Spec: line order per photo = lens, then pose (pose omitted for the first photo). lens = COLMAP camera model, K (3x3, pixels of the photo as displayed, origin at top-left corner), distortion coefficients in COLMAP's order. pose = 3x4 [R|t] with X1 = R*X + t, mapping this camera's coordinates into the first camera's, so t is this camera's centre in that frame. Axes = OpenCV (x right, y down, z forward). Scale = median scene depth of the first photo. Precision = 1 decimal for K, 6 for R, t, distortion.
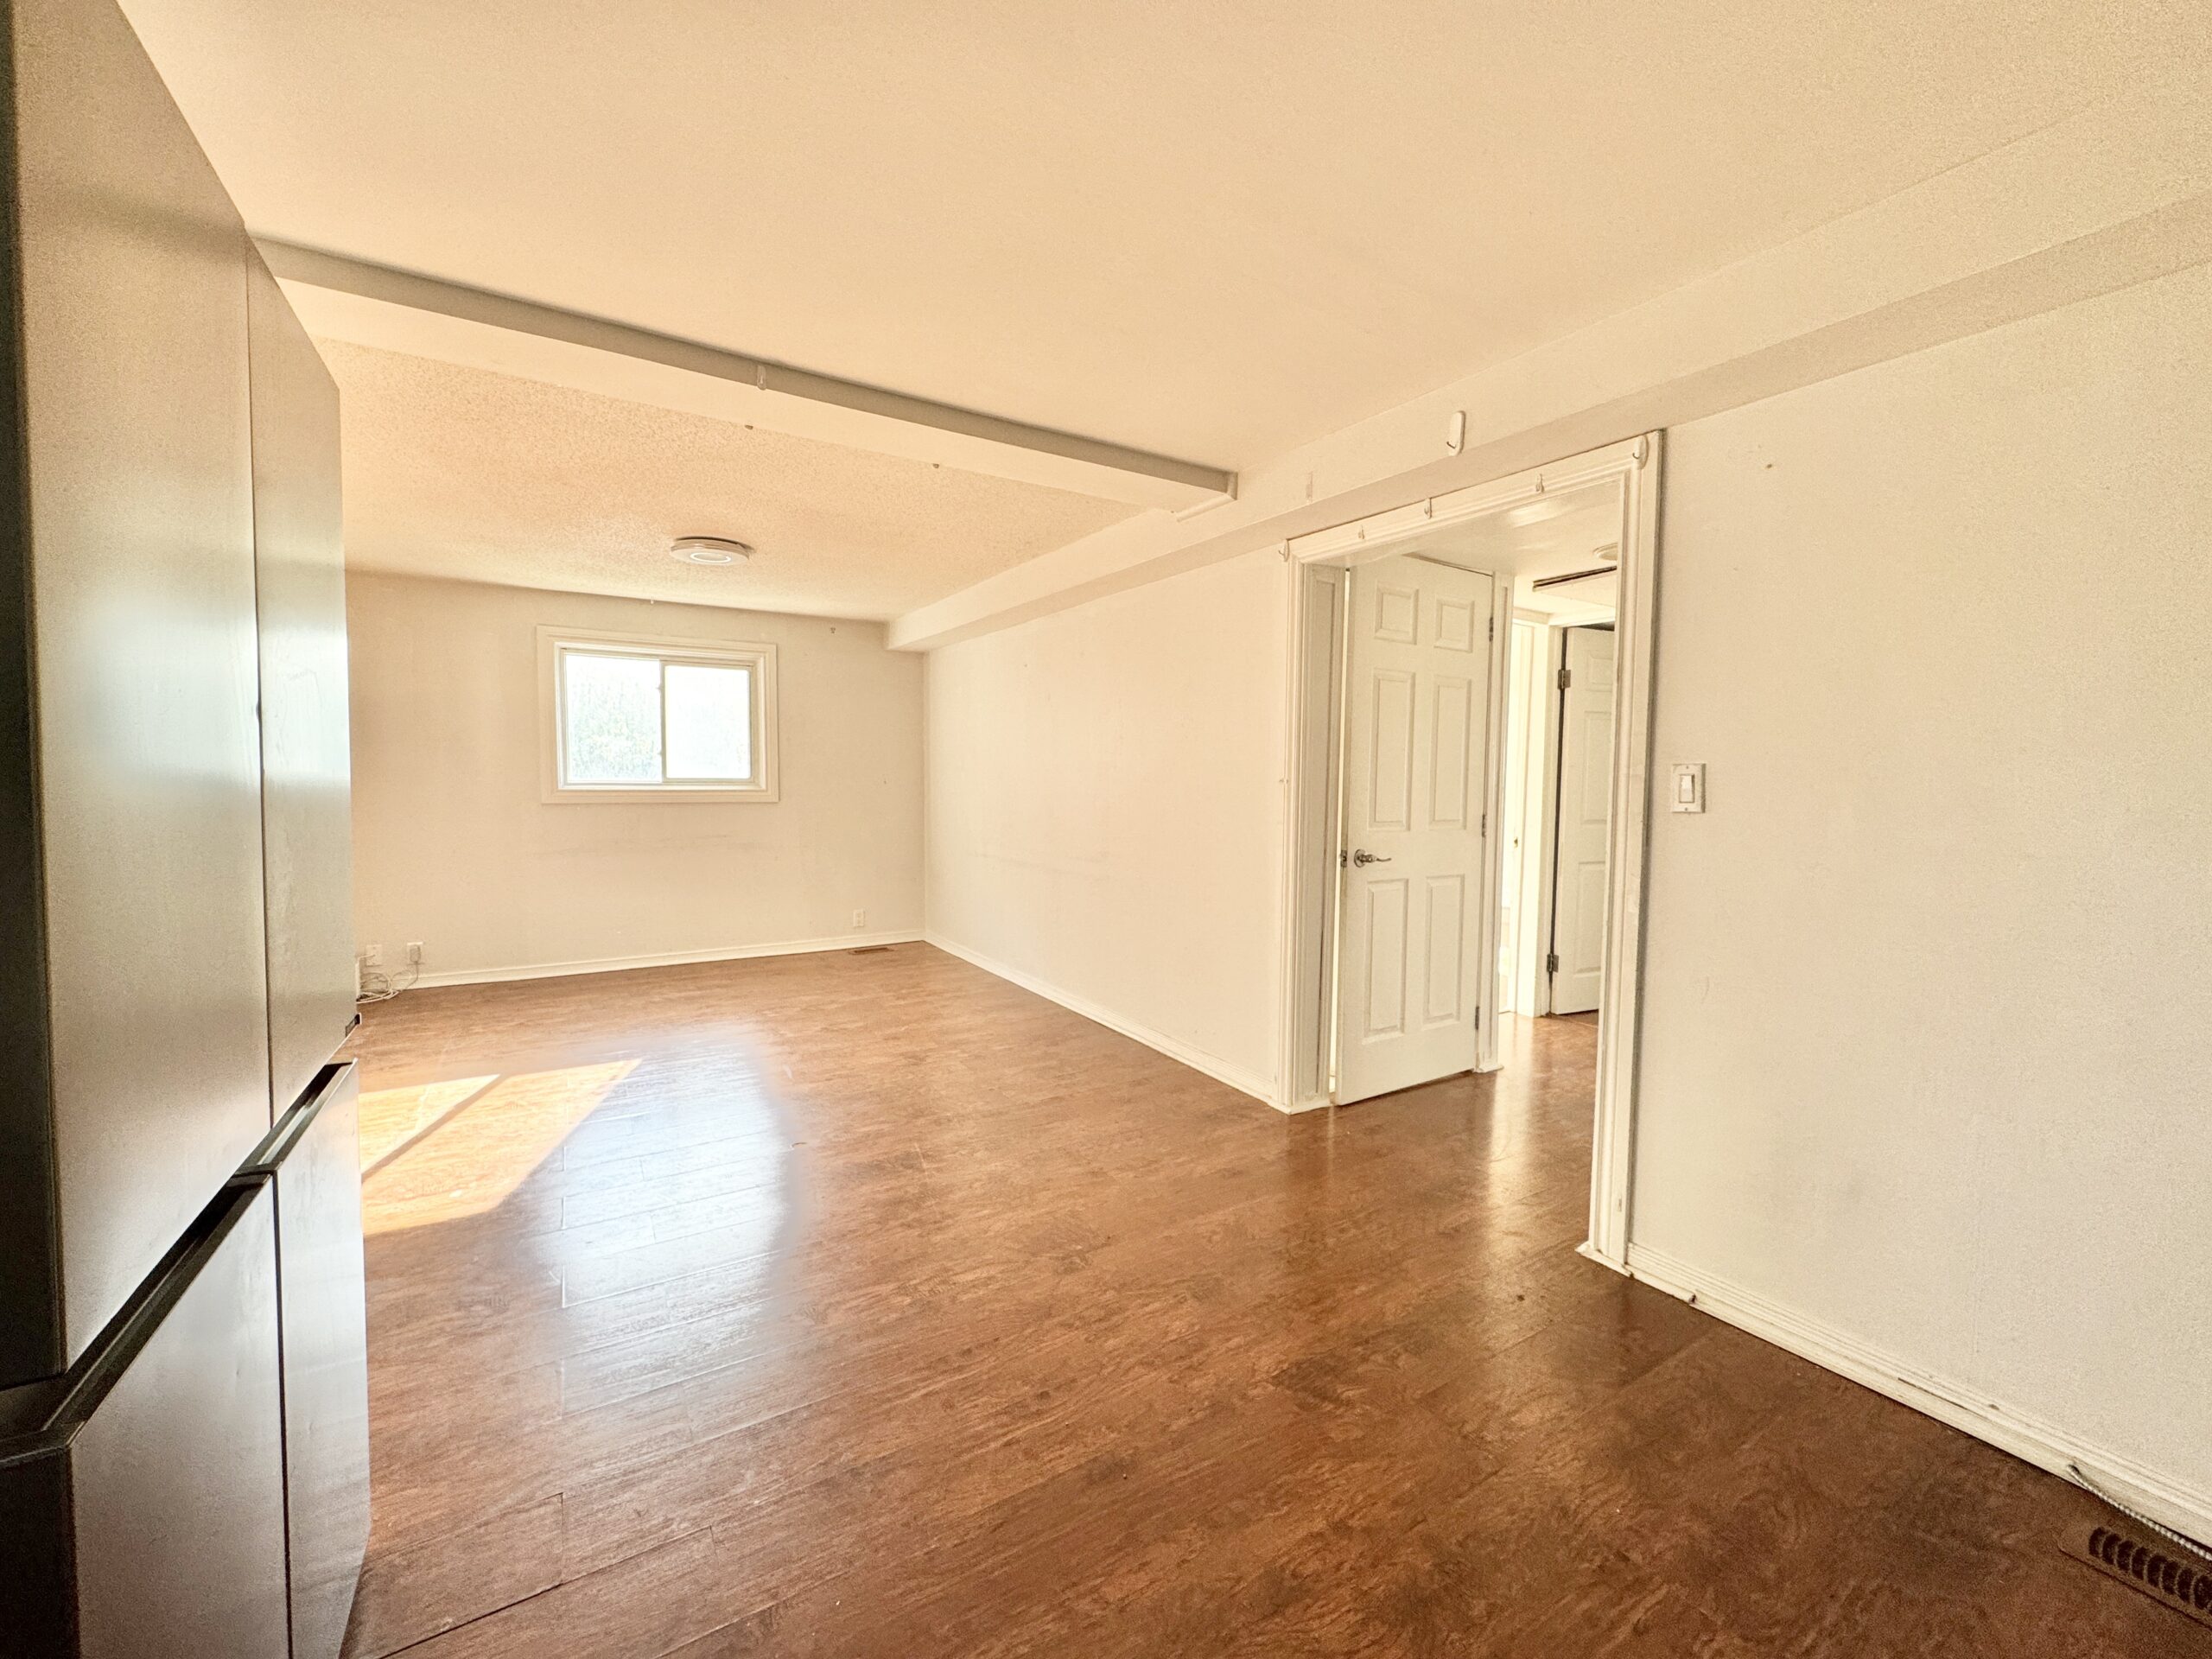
lens RADIAL K [[883.4, 0, 1106.0], [0, 883.4, 829.5], [0, 0, 1]] dist [-0.001383, -0.000152]
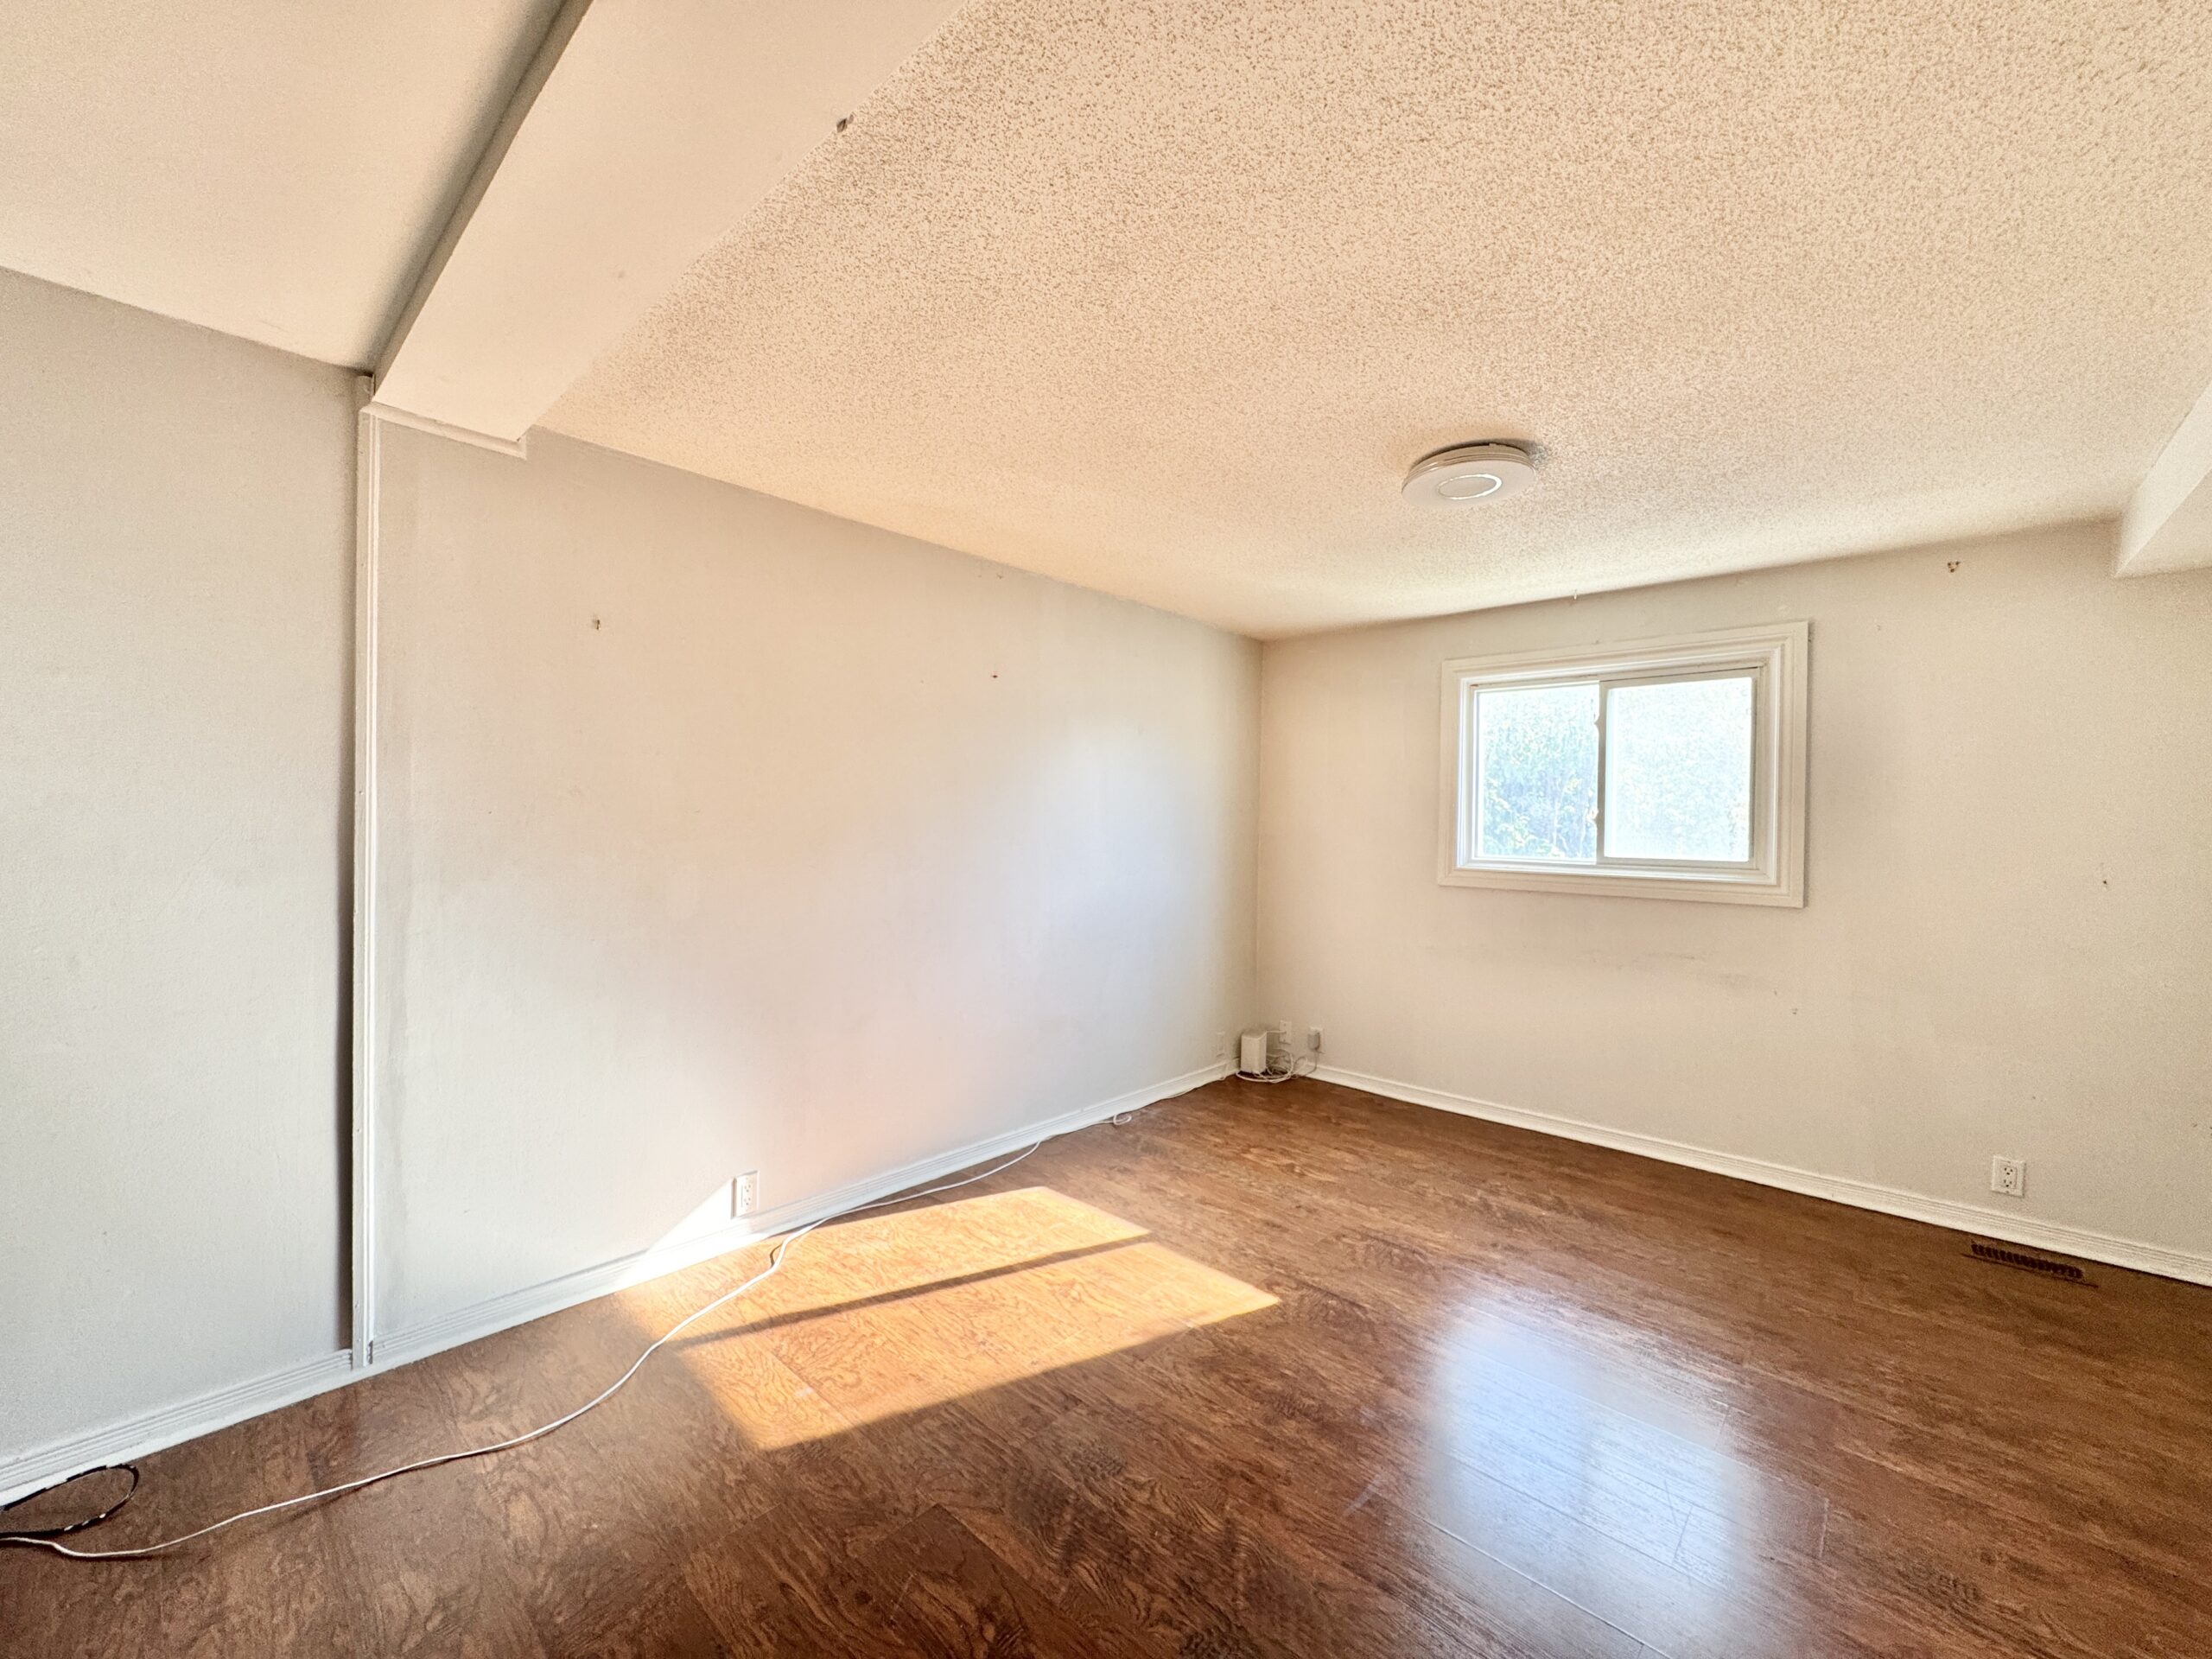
lens RADIAL K [[883.4, 0, 1106.0], [0, 883.4, 829.5], [0, 0, 1]] dist [-0.001383, -0.000152]
pose [[0.274096, 0.005477, -0.961687, 0.036135], [-0.075817, 0.996994, -0.015931, -0.041379], [0.958709, 0.077279, 0.273688, 0.468535]]
